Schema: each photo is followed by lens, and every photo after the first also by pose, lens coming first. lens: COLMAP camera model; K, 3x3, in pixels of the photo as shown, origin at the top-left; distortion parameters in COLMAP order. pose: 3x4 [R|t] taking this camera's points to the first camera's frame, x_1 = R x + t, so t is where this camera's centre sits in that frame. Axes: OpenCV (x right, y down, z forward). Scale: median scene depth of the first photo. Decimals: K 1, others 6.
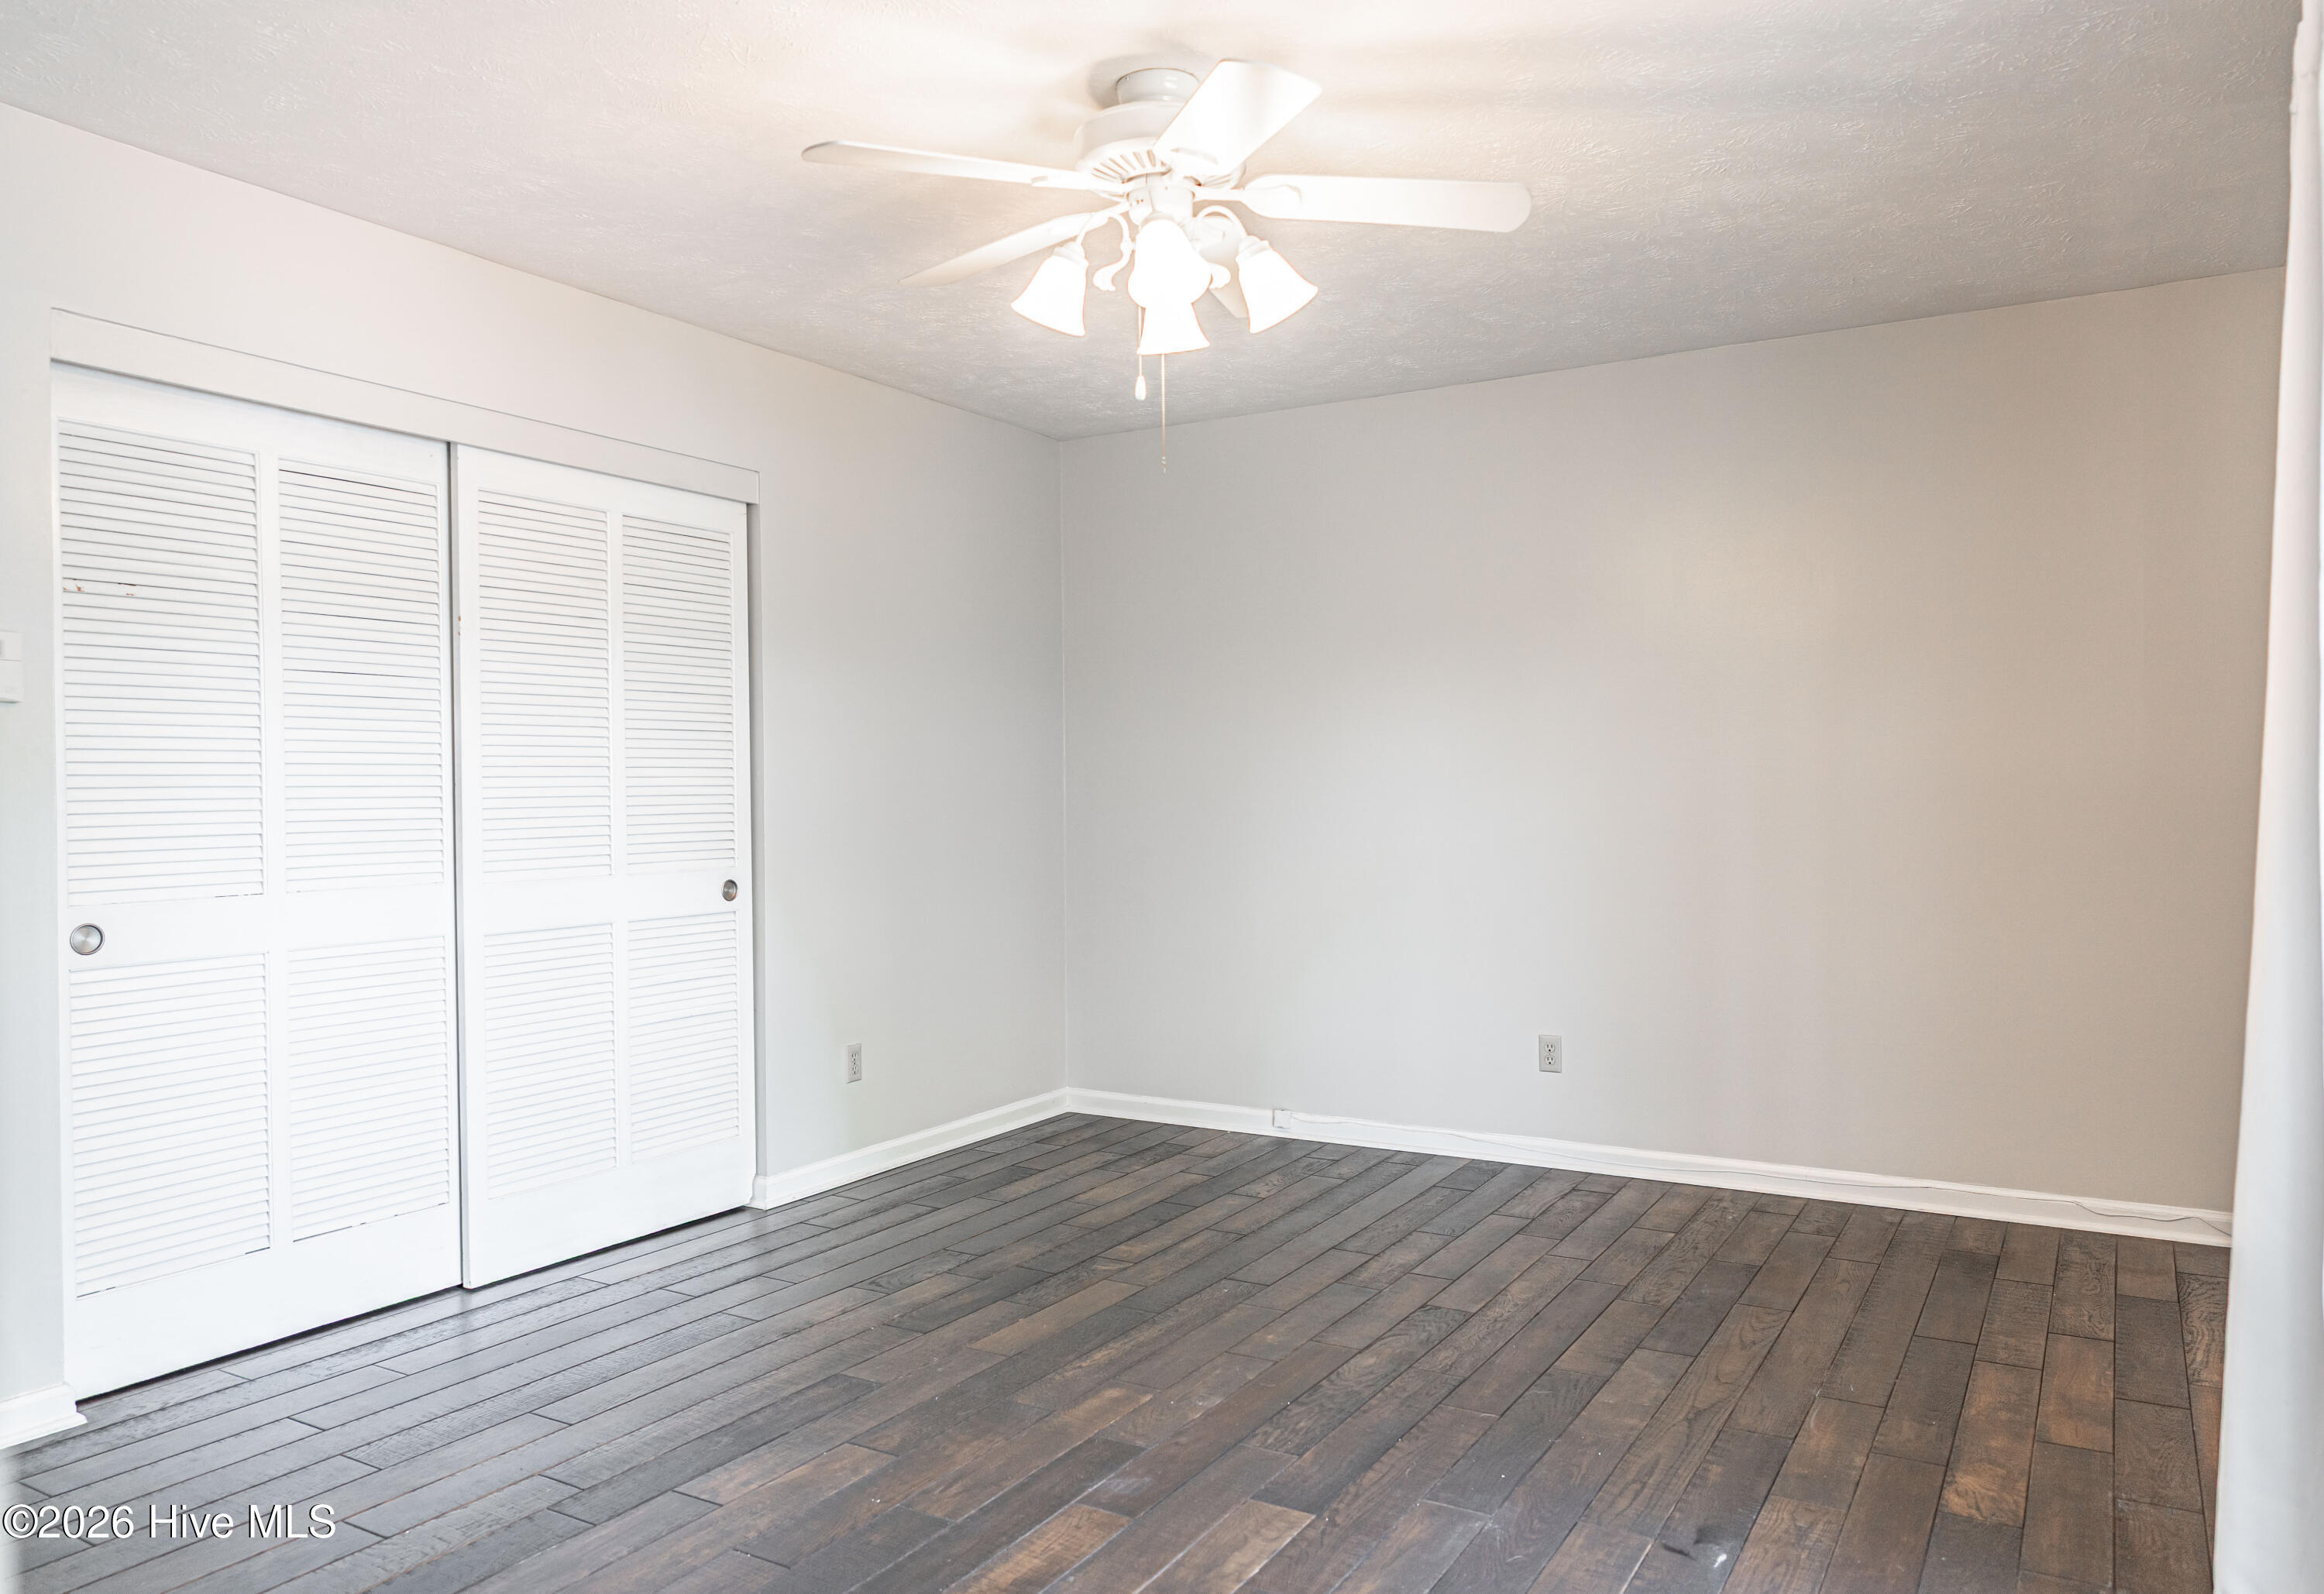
lens RADIAL K [[1585.0, 0, 1147.1], [0, 1585.0, 794.3], [0, 0, 1]] dist [0.005576, 0.000212]
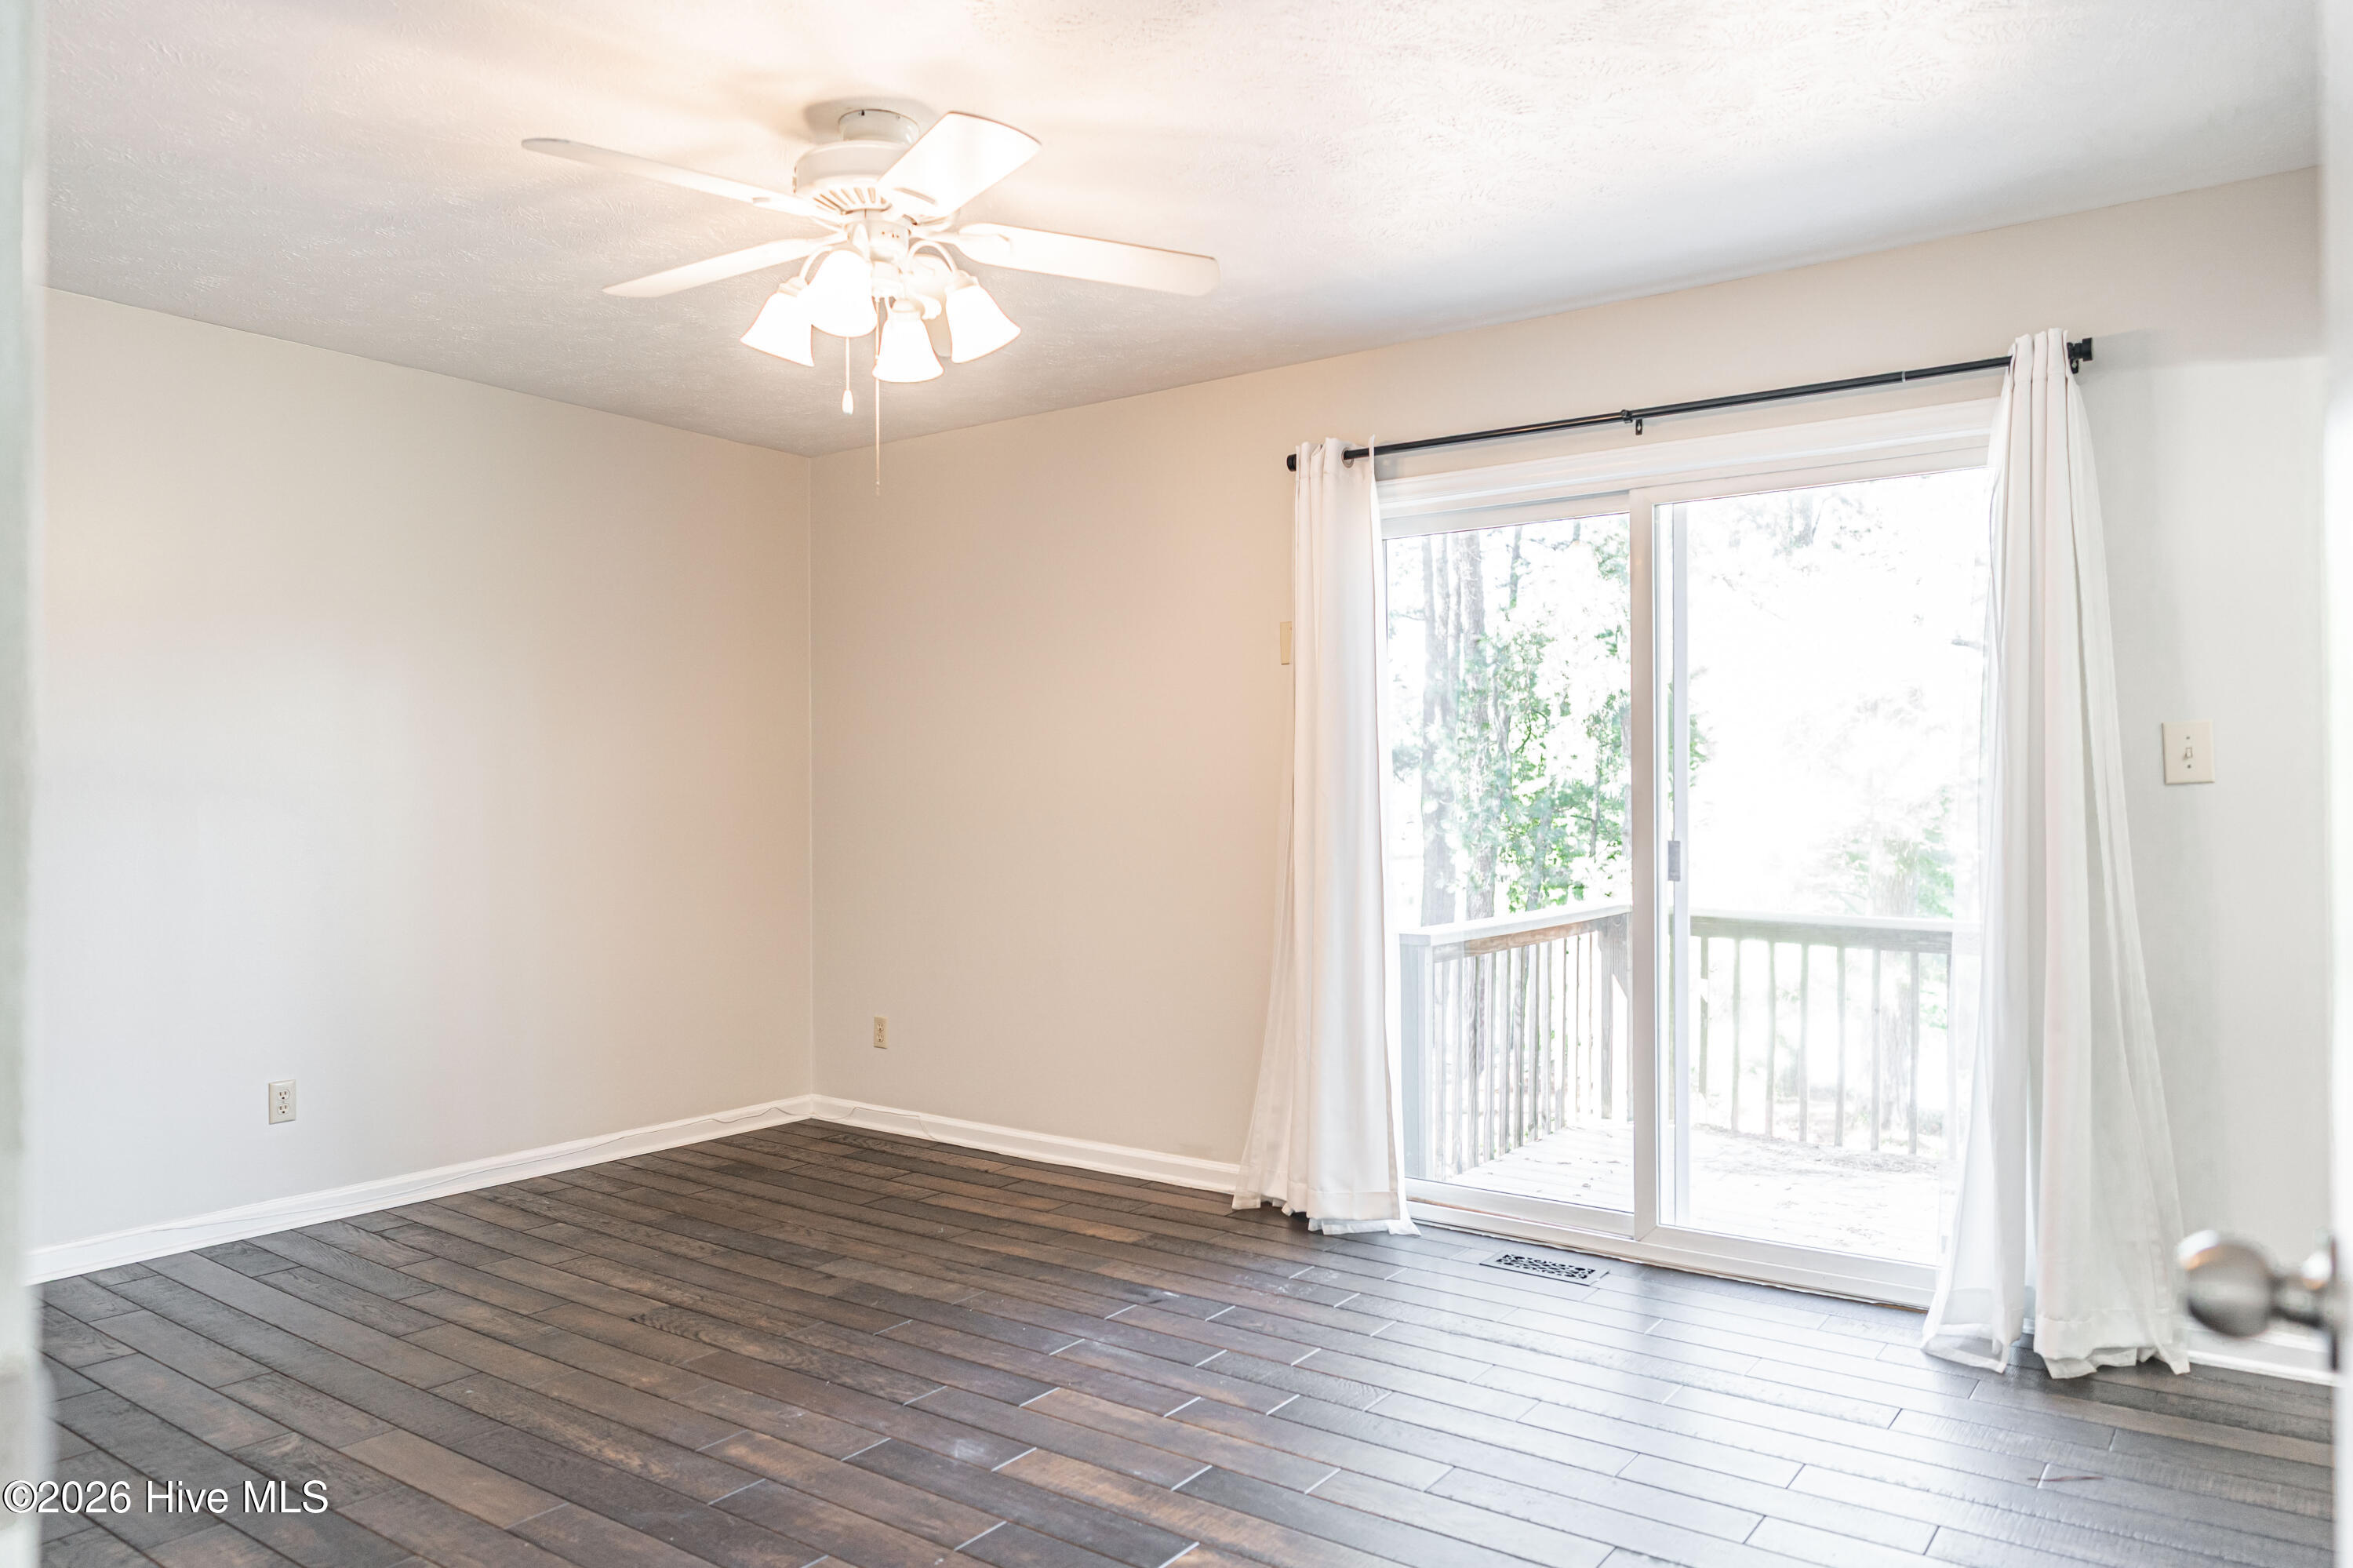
lens RADIAL K [[1590.6, 0, 1174.1], [0, 1590.6, 794.4], [0, 0, 1]] dist [0.000222, 0.009323]
pose [[0.091070, 0.008175, 0.995811, -0.814893], [0.004192, 0.999954, -0.008593, 0.000253], [-0.995836, 0.004957, 0.091032, 0.572428]]
